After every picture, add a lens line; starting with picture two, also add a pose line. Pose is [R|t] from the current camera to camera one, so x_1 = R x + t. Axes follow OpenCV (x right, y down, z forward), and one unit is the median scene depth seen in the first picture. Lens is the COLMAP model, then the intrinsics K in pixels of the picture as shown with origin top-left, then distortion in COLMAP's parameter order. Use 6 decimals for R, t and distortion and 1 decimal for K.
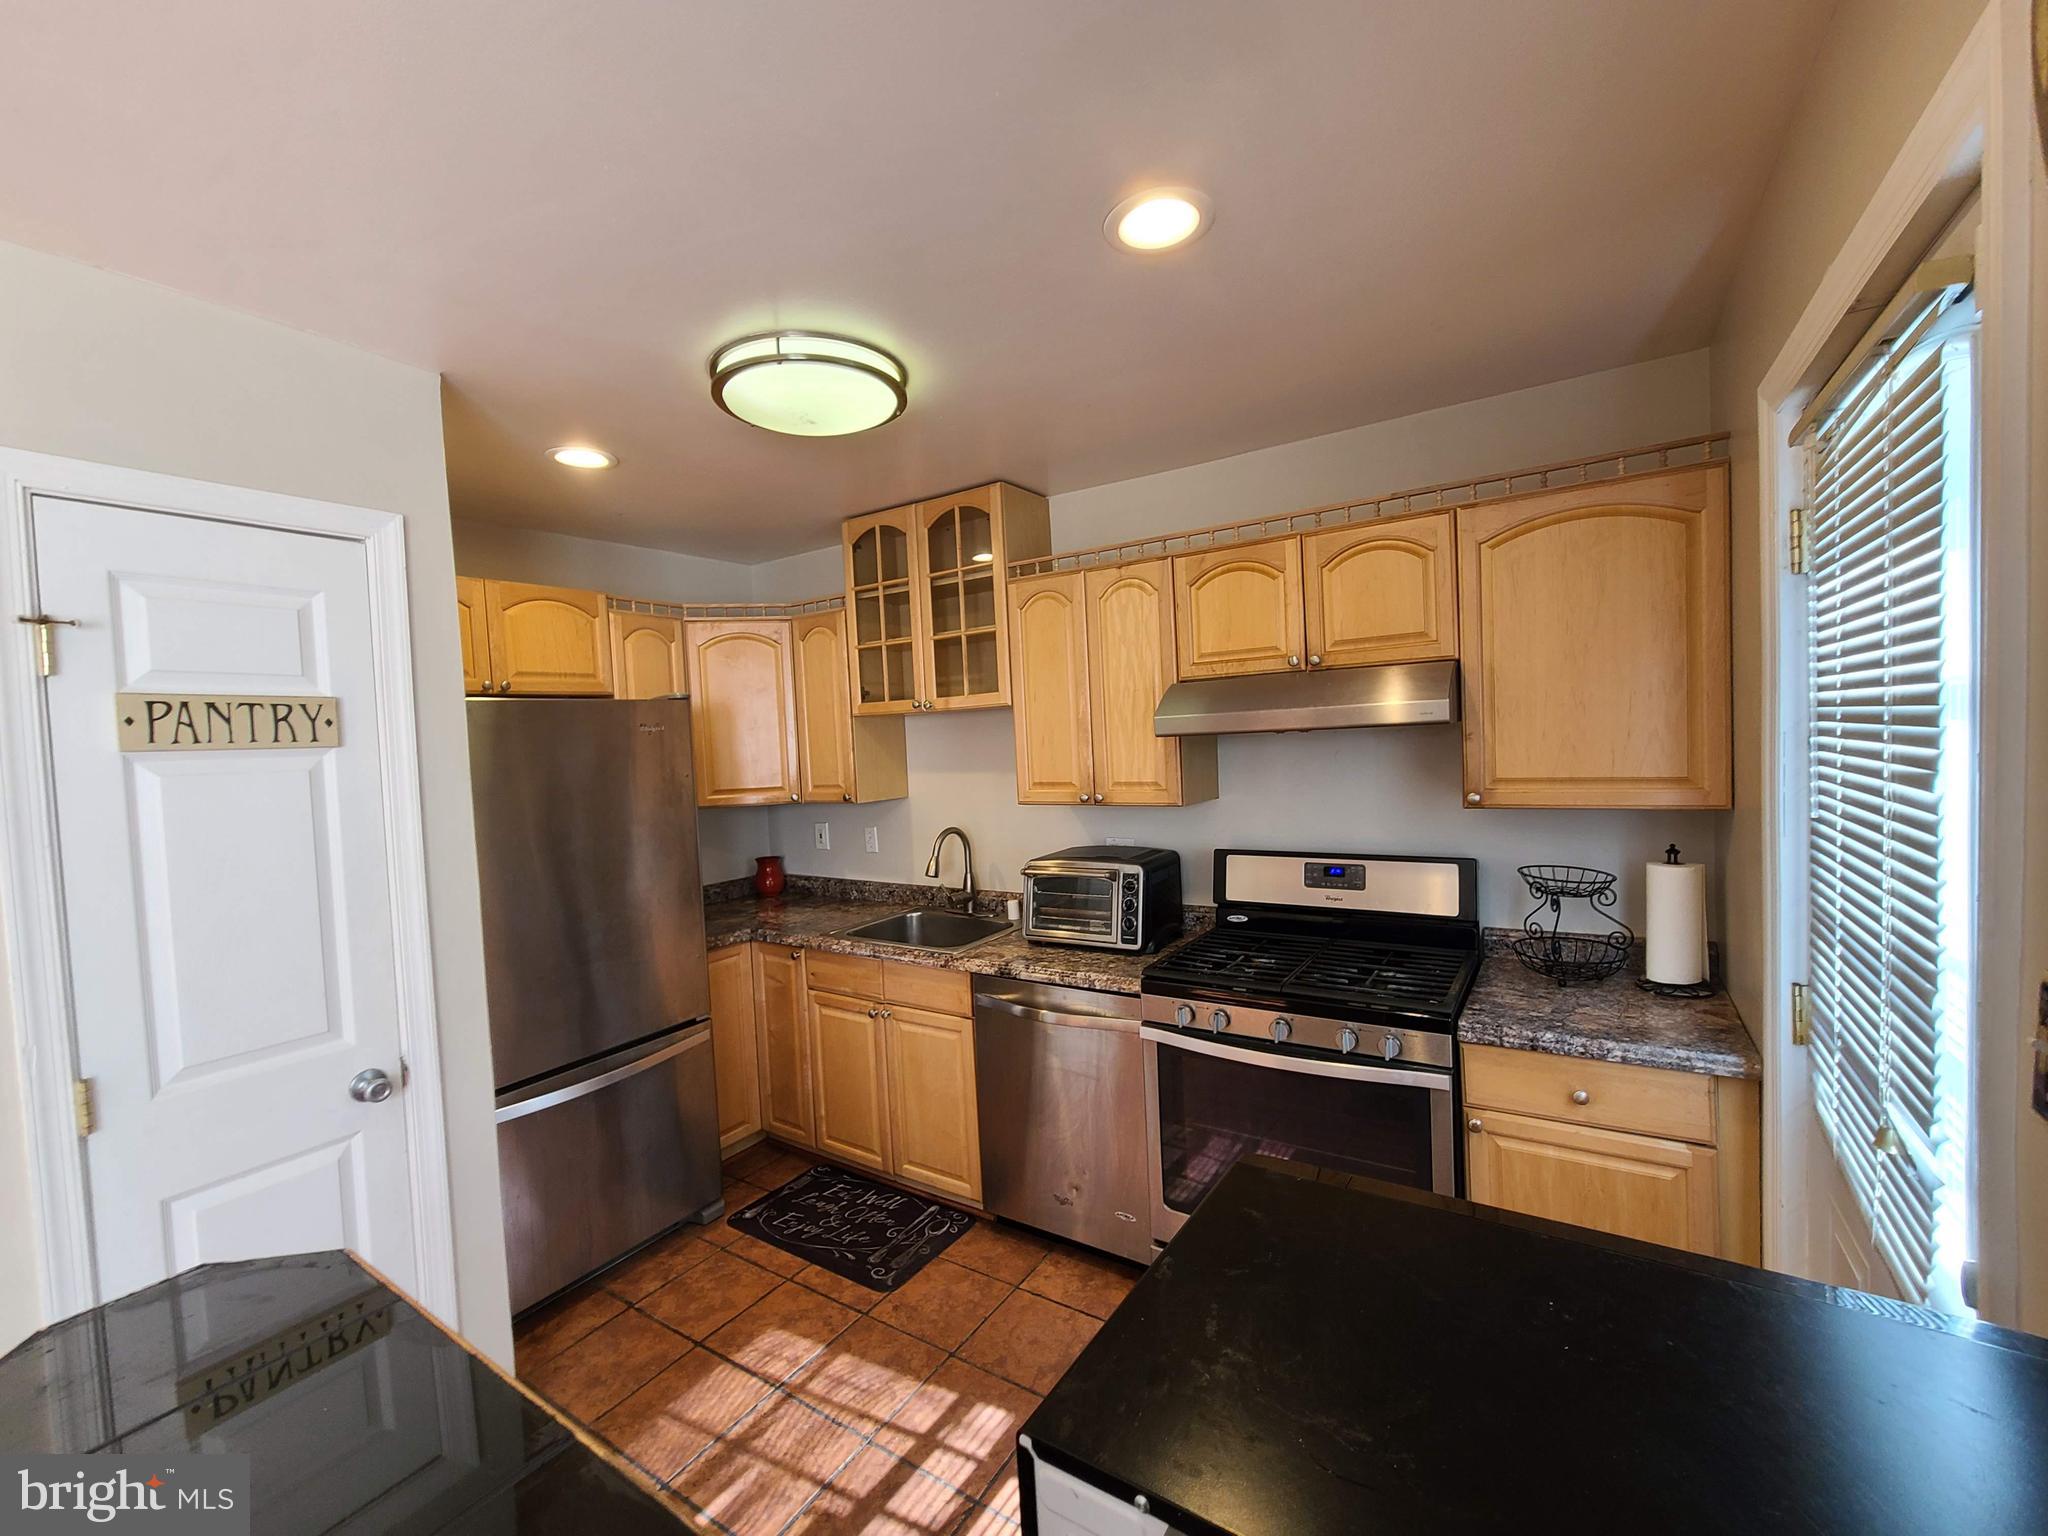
lens RADIAL K [[841.4, 0, 1027.3], [0, 841.4, 769.2], [0, 0, 1]] dist [-0.003927, 0.002623]
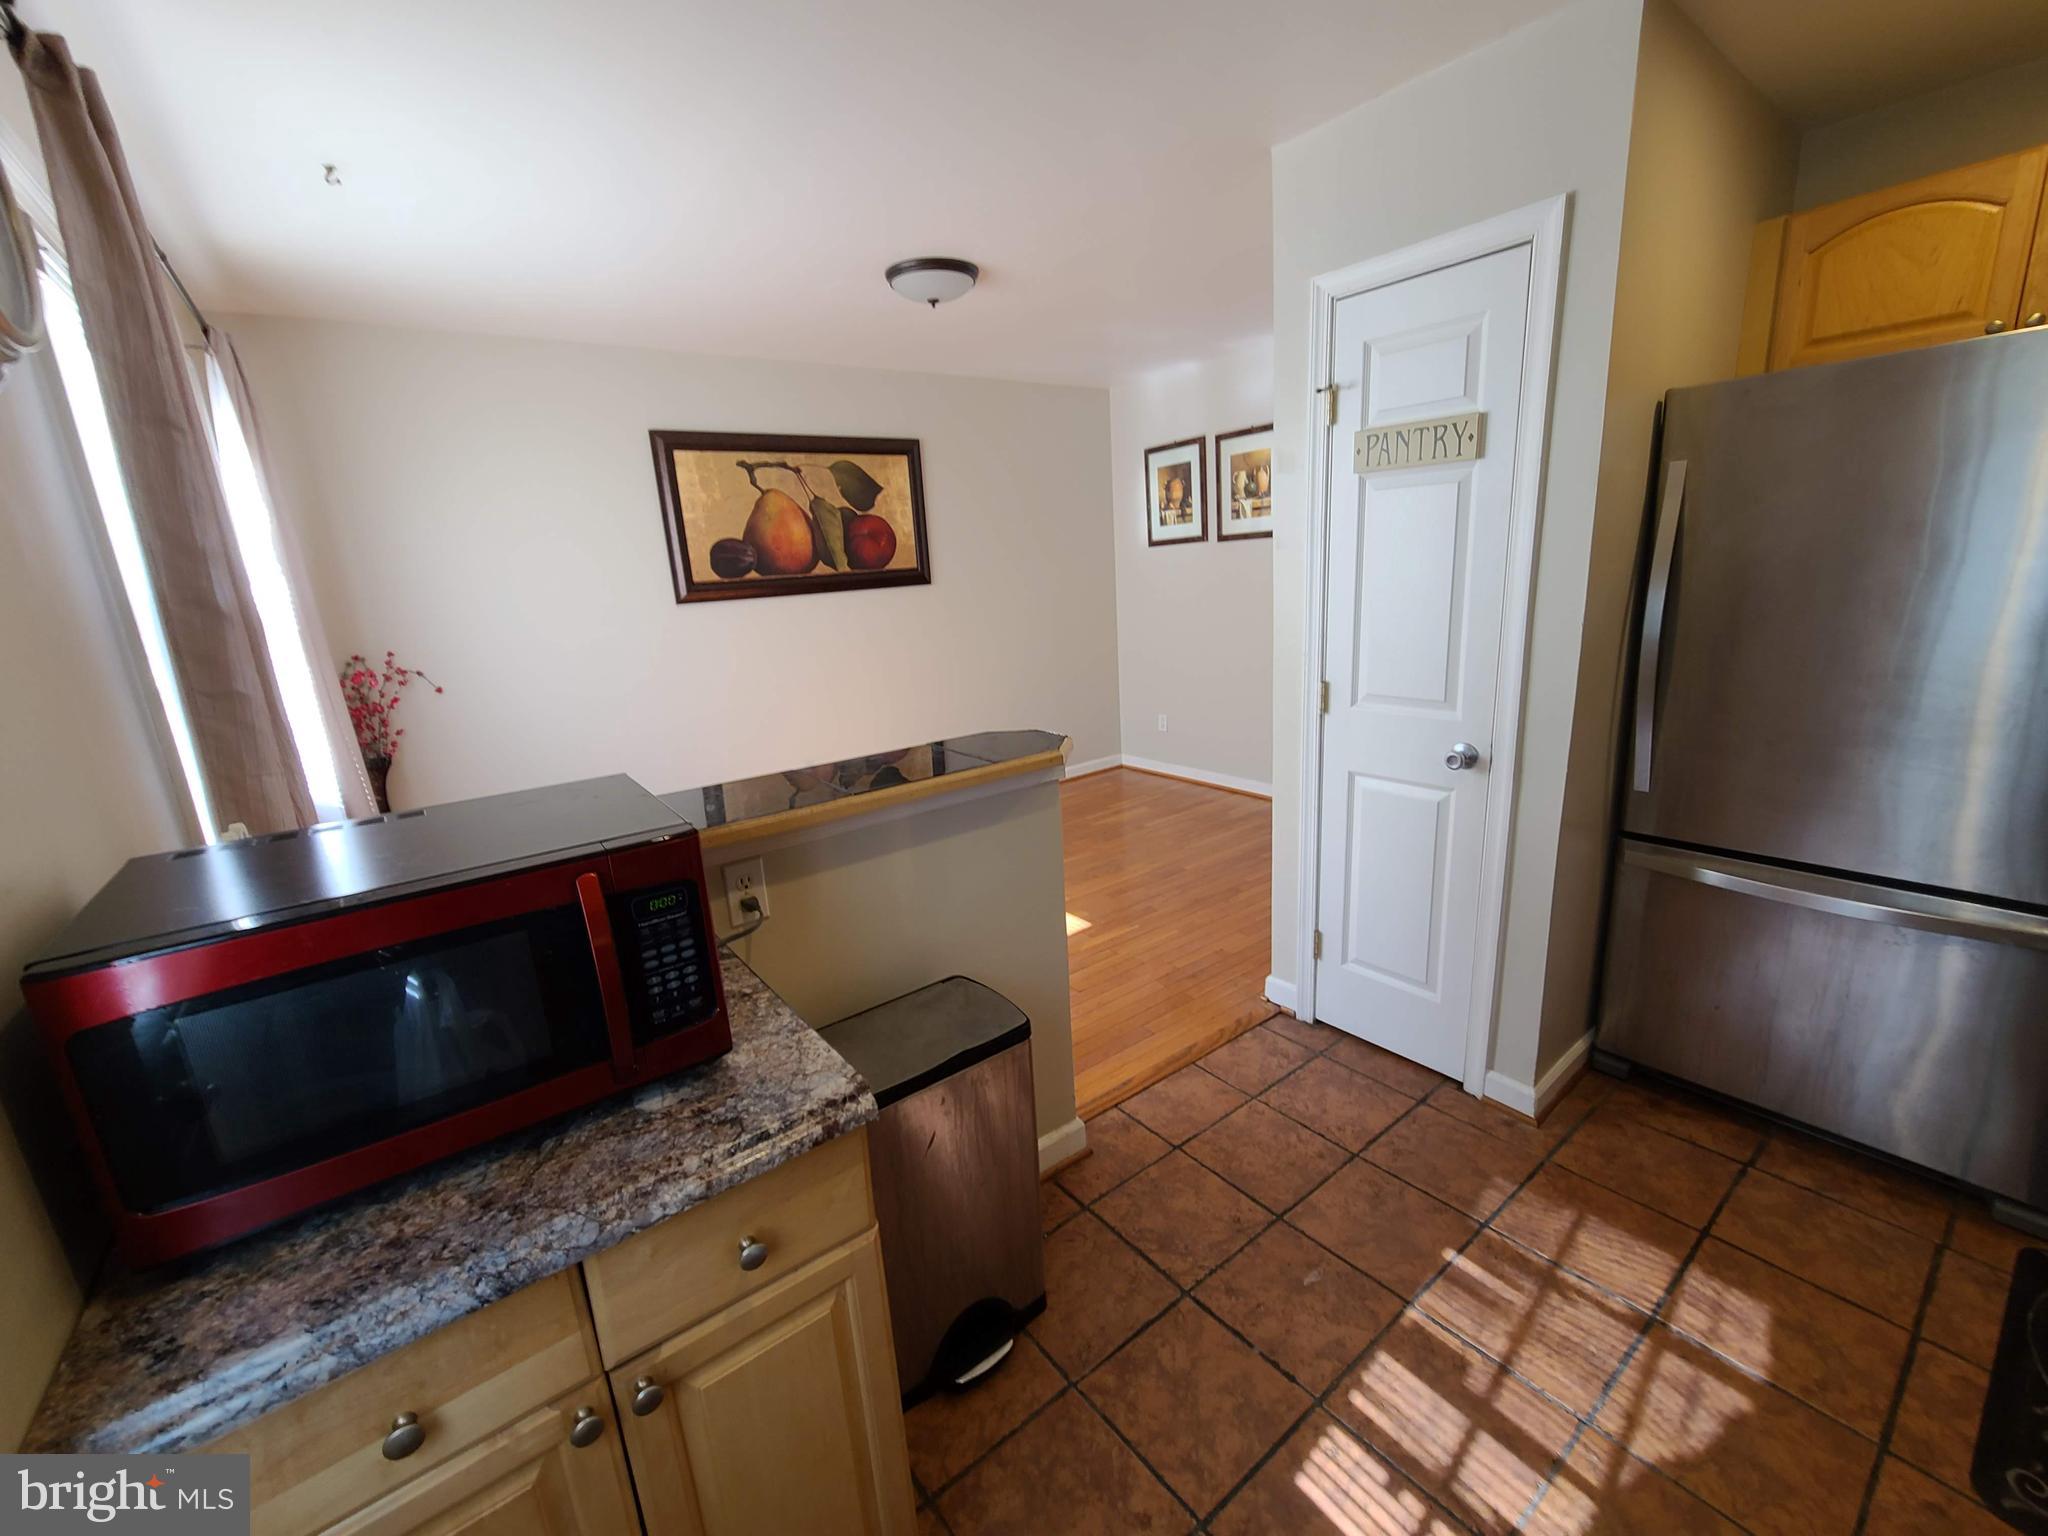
lens RADIAL K [[841.4, 0, 1028.0], [0, 841.4, 772.0], [0, 0, 1]] dist [-0.003927, 0.002623]
pose [[-0.336436, 0.295878, -0.894018, 0.470304], [0.038803, 0.952908, 0.300766, 0.009885], [0.940907, 0.066498, -0.332073, 0.743603]]
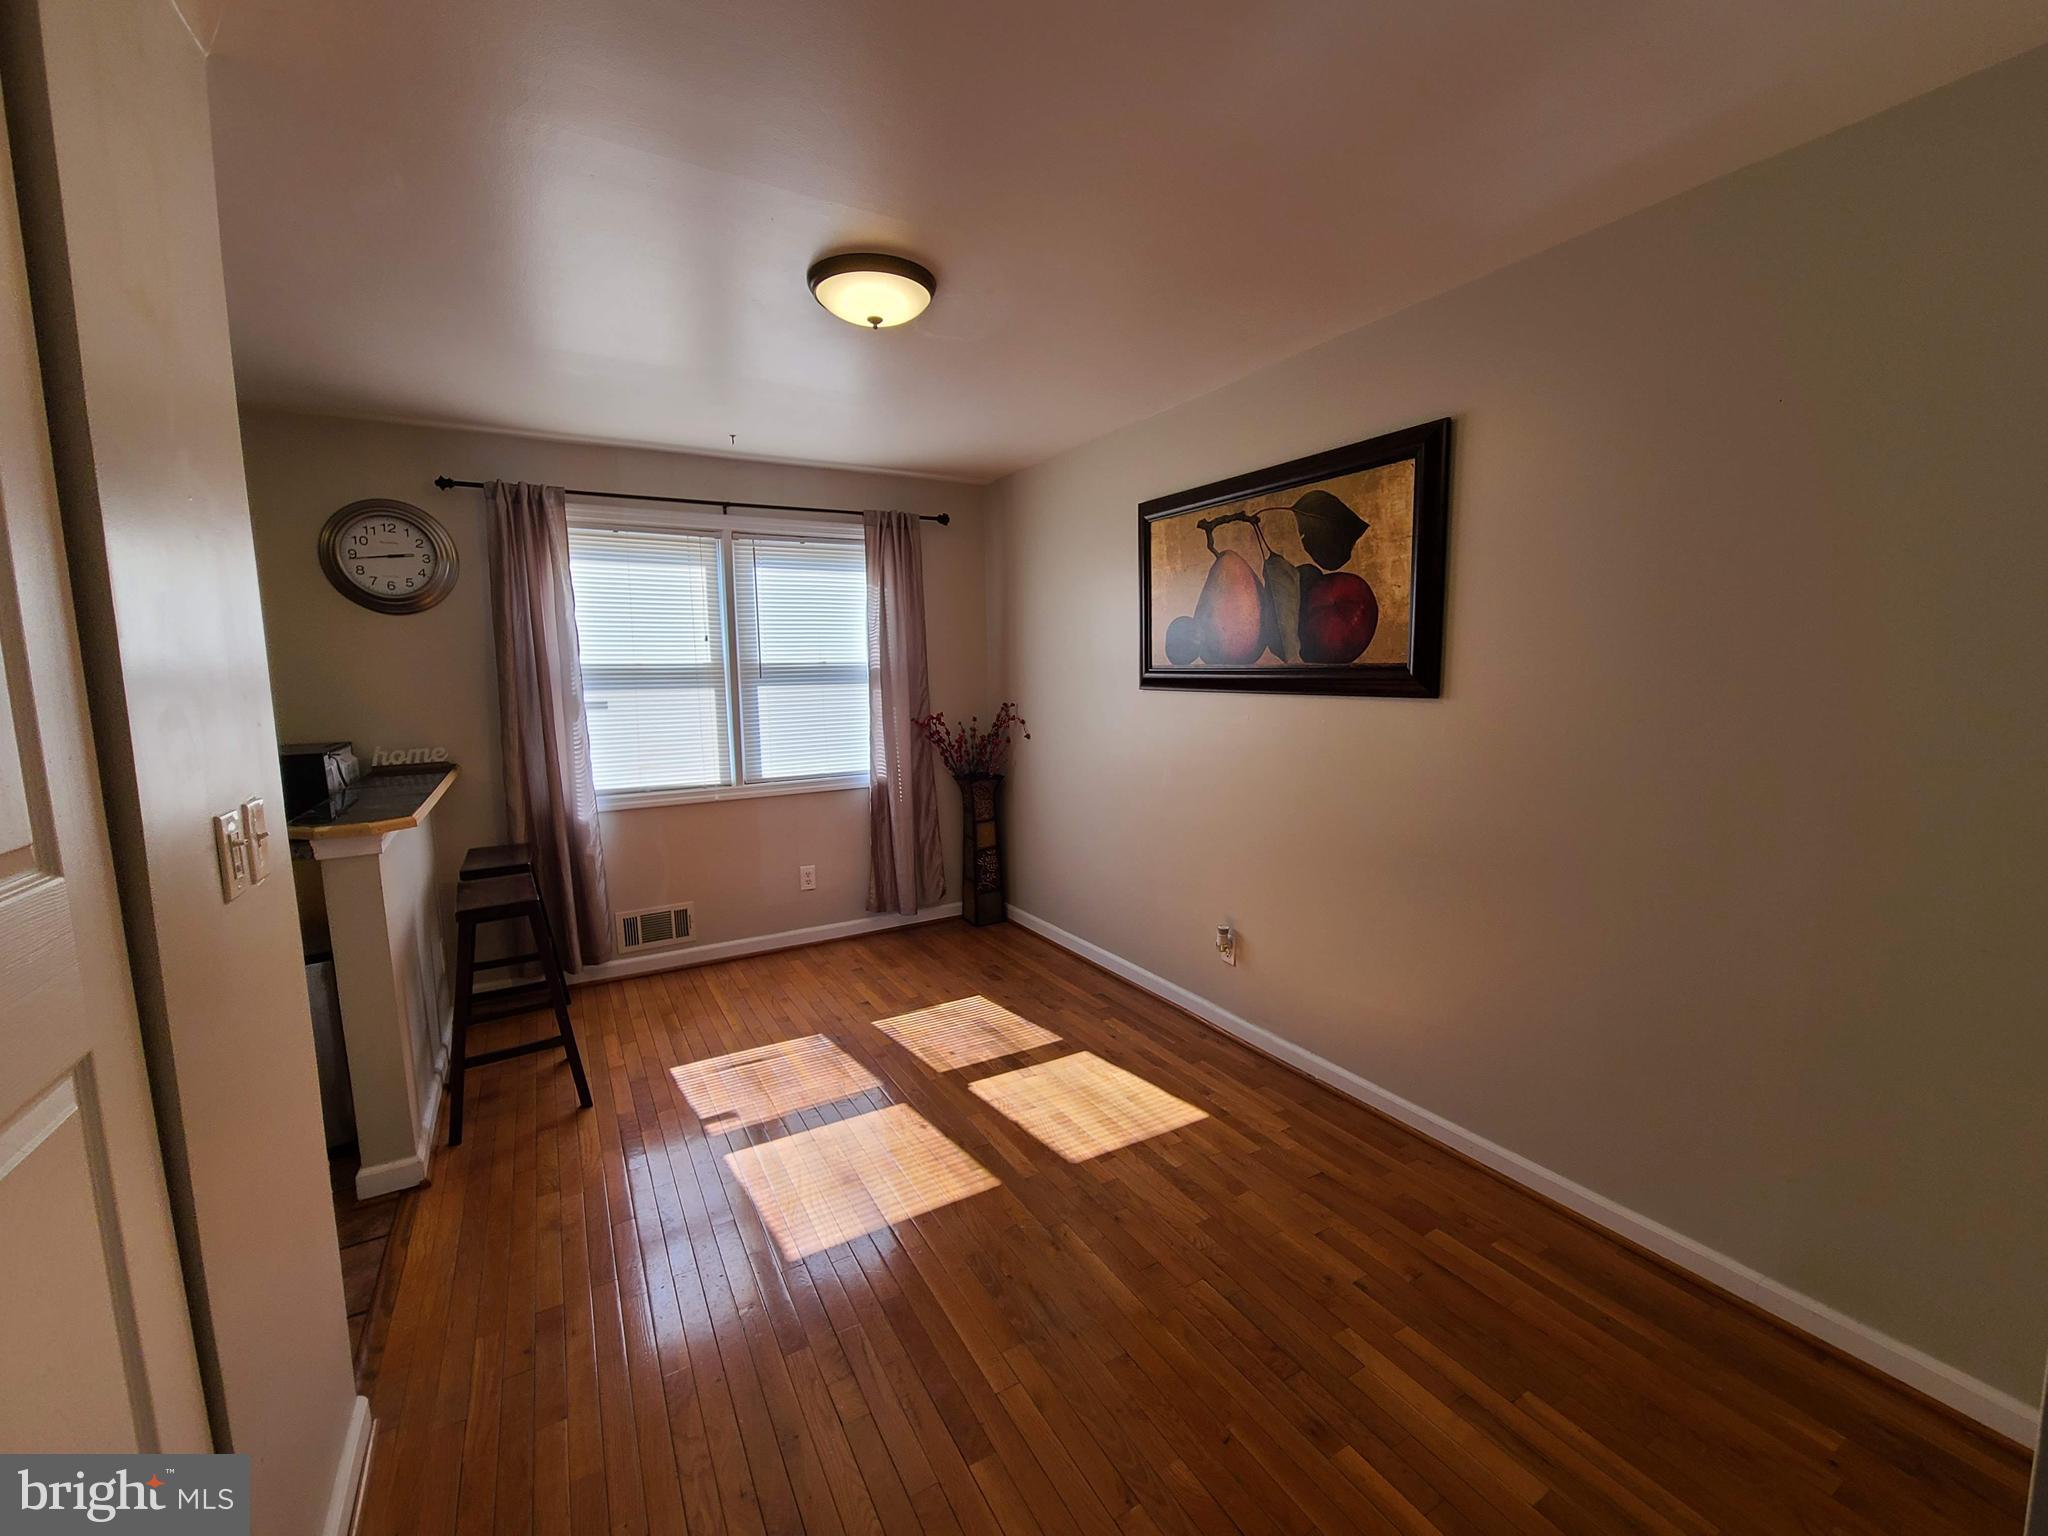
lens RADIAL K [[841.4, 0, 1023.8], [0, 841.4, 770.8], [0, 0, 1]] dist [-0.003927, 0.002623]
pose [[-0.885882, 0.004167, 0.463892, -2.025477], [0.078173, 0.987001, 0.140418, 0.107763], [-0.457277, 0.160657, -0.874692, 1.040111]]
